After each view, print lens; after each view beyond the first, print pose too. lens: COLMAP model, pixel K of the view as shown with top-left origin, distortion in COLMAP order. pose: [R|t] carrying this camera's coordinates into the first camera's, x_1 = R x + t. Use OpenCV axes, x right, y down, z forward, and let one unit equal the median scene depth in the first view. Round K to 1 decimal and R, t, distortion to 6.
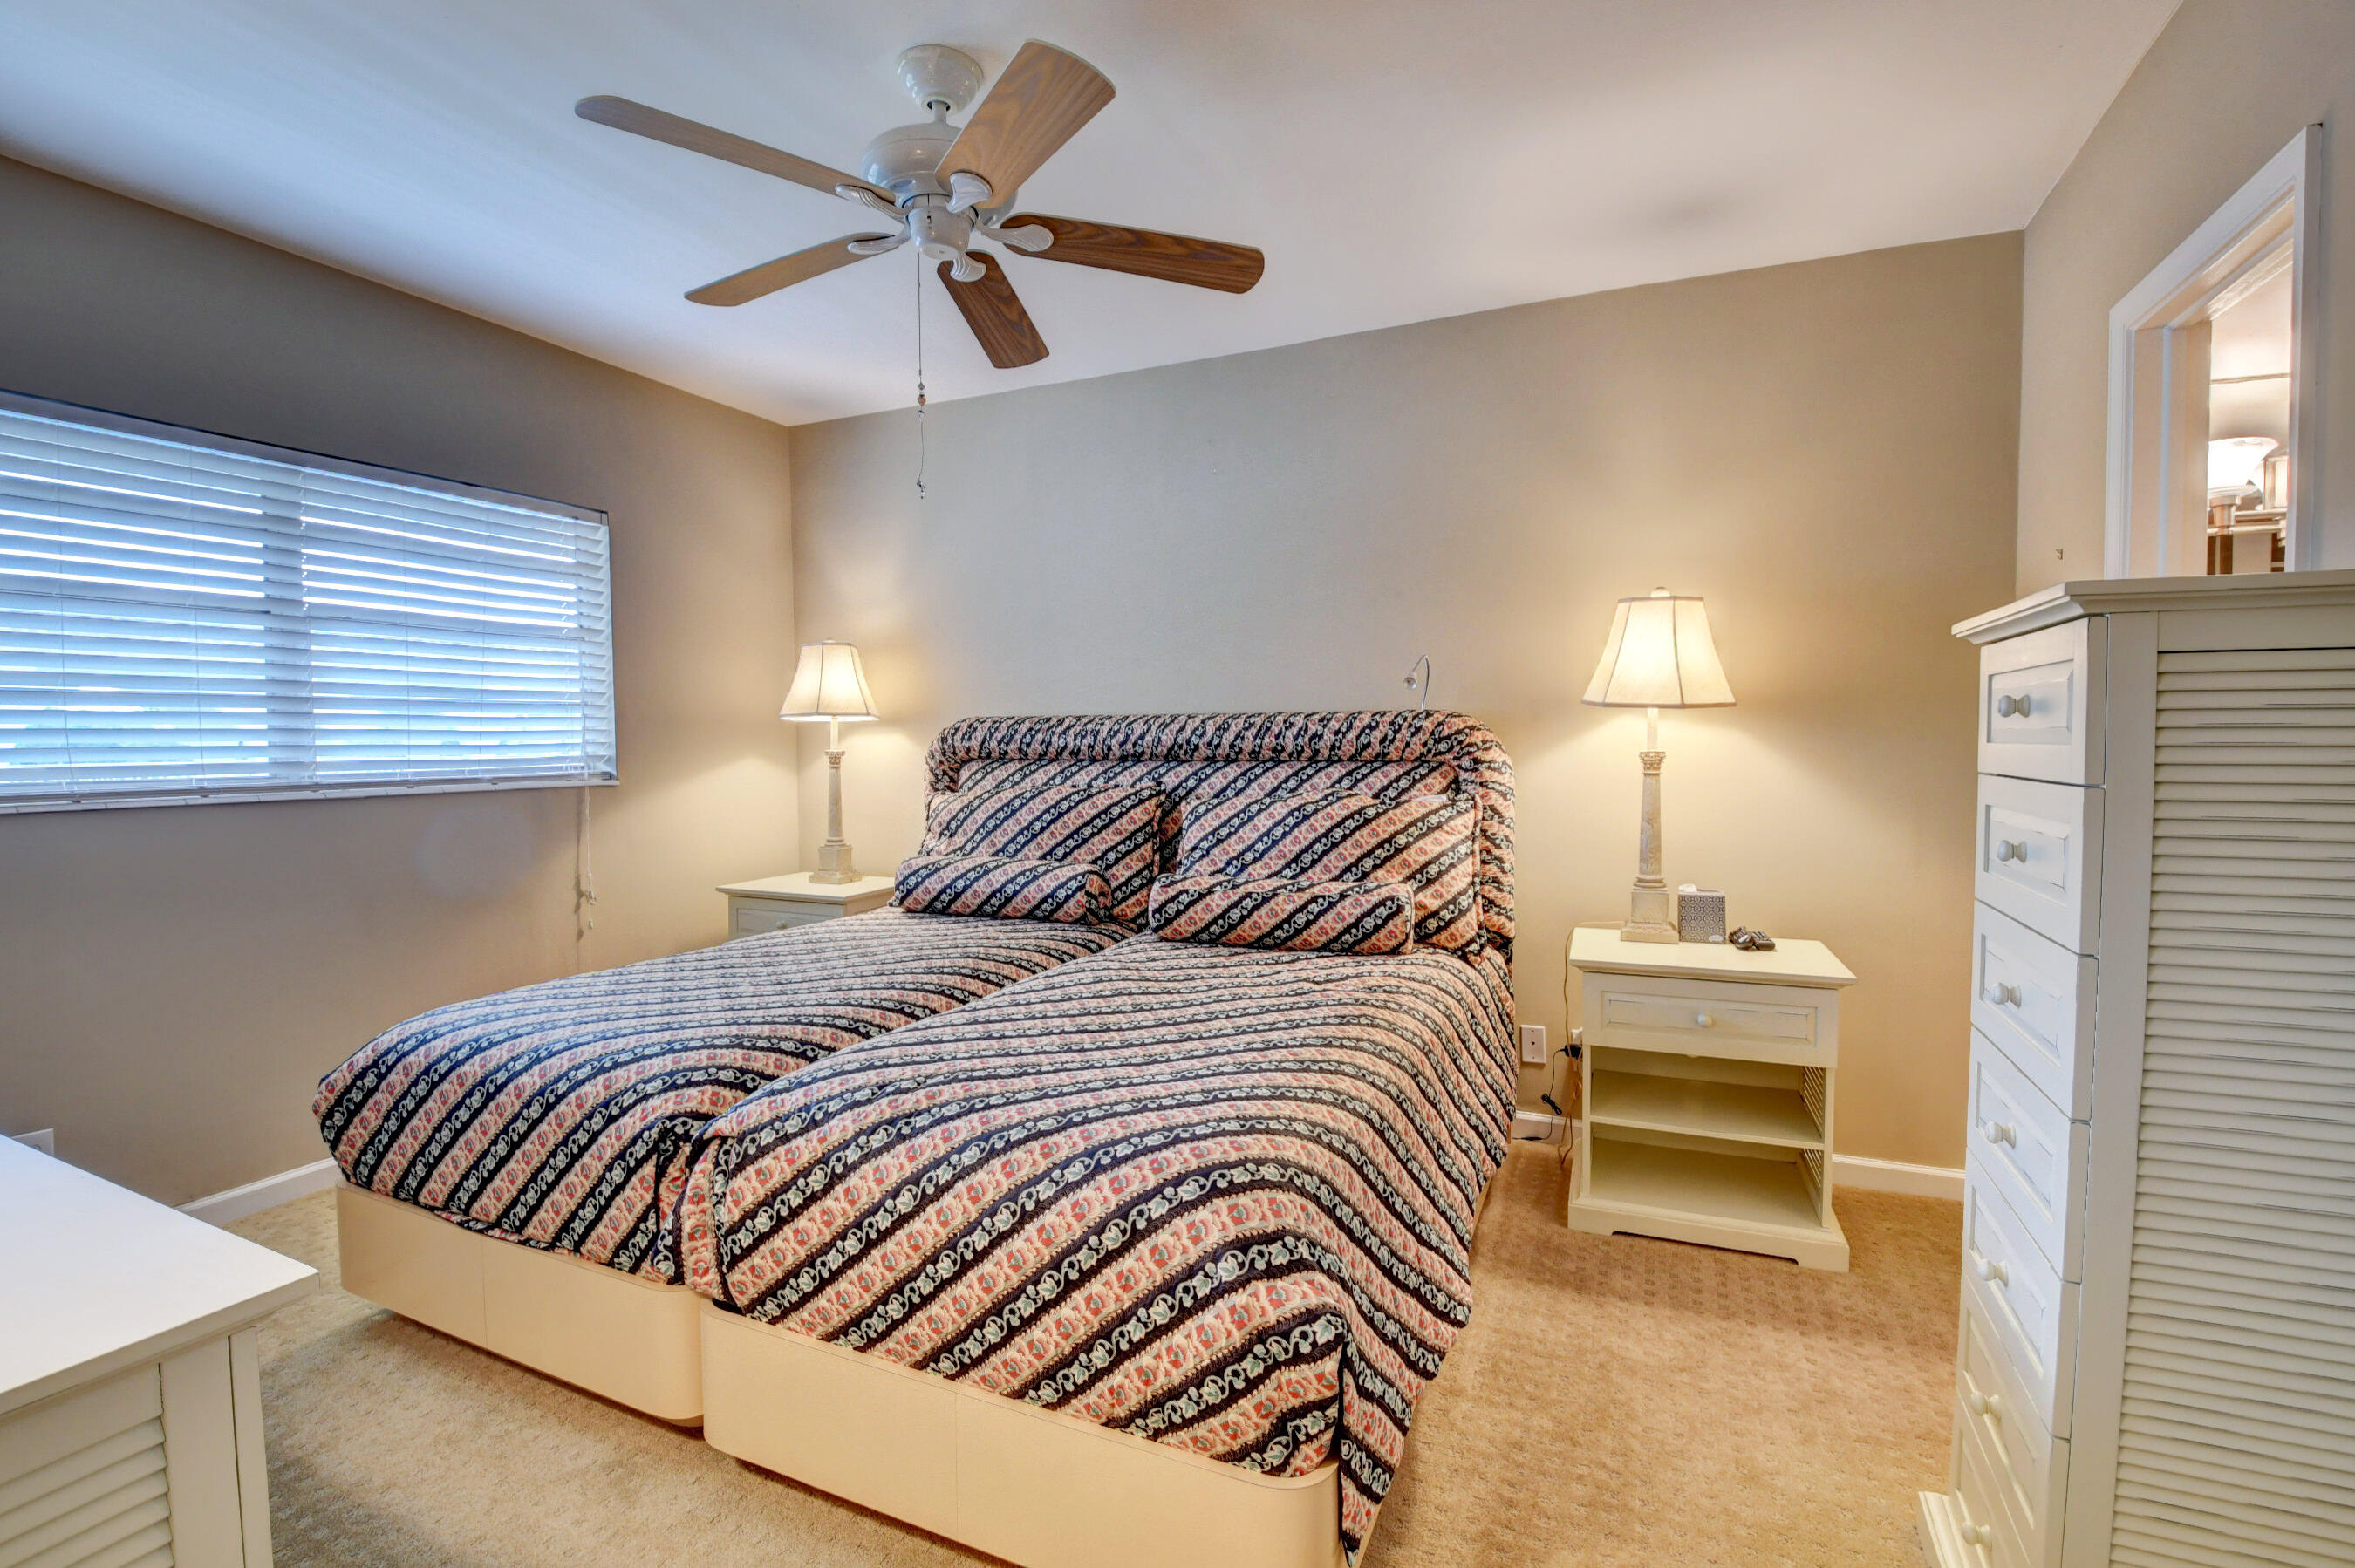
lens RADIAL K [[1060.6, 0, 1187.4], [0, 1060.6, 775.9], [0, 0, 1]] dist [-0.002994, -0.010523]
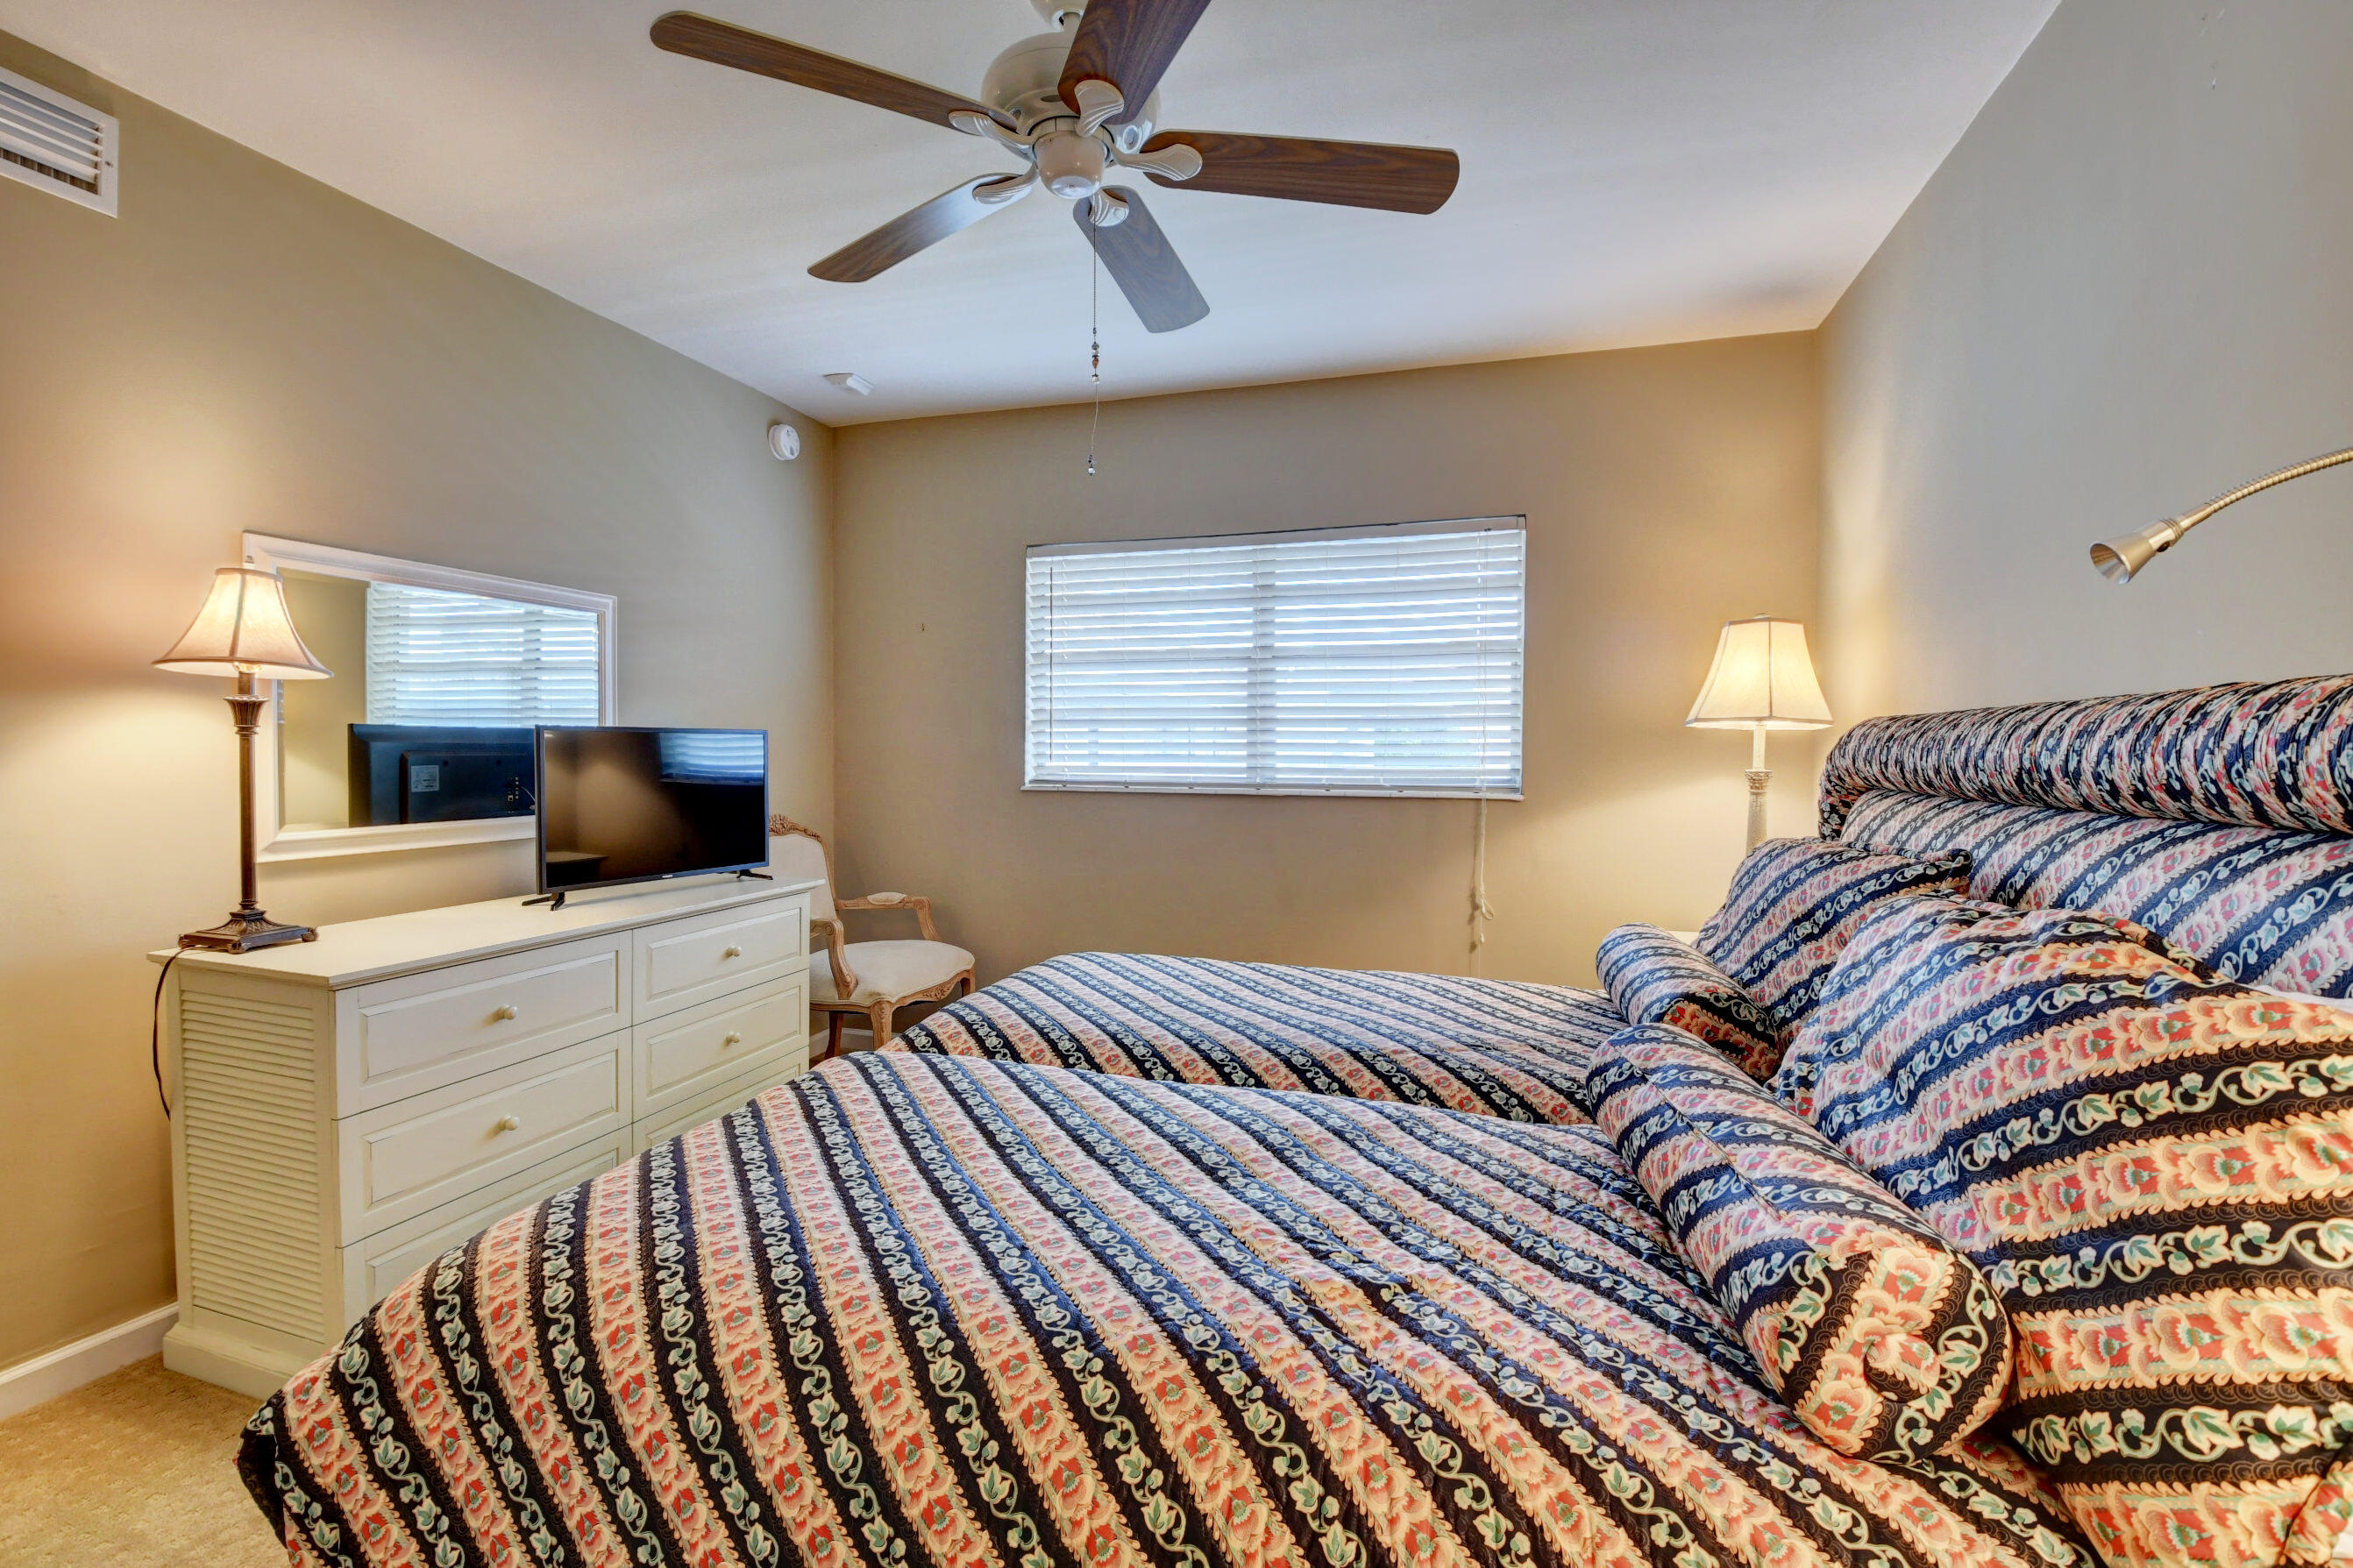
lens RADIAL K [[1059.7, 0, 1186.4], [0, 1059.7, 775.9], [0, 0, 1]] dist [-0.002994, -0.010523]
pose [[0.101372, 0.026788, -0.994488, 0.392485], [-0.041077, 0.998898, 0.022719, -0.023593], [0.994000, 0.038547, 0.102361, 0.622898]]
